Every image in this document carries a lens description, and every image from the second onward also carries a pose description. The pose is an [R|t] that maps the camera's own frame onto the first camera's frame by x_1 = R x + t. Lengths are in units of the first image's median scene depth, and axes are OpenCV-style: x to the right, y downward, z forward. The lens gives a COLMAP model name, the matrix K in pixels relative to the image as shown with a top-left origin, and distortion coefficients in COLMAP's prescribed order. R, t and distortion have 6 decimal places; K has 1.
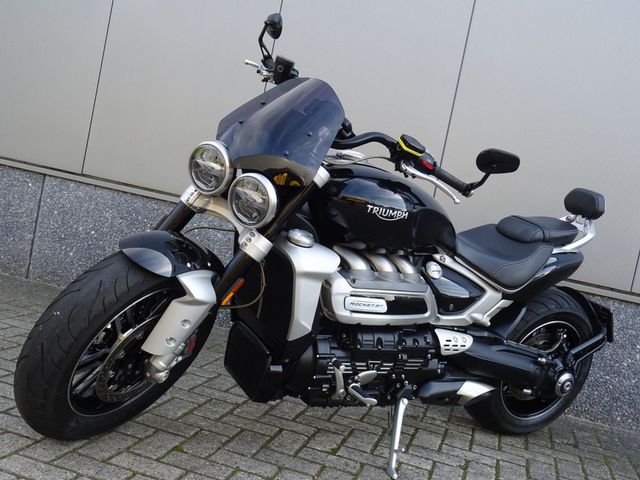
lens RADIAL K [[726.7, 0, 320.0], [0, 726.7, 240.0], [0, 0, 1]] dist [0.001811, 0.001253]
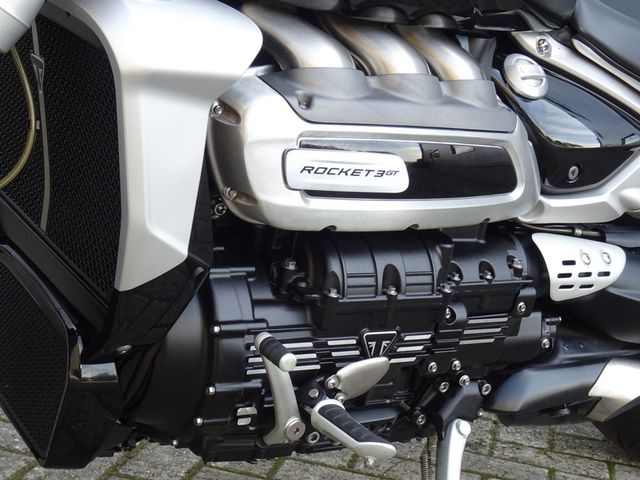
lens RADIAL K [[1152.2, 0, 320.0], [0, 1152.2, 240.0], [0, 0, 1]] dist [-0.031464, -0.039889]
pose [[0.997285, -0.061731, 0.040156, 0.025309], [0.057365, 0.993124, 0.102045, 0.061988], [-0.046179, -0.099464, 0.993969, 0.437971]]
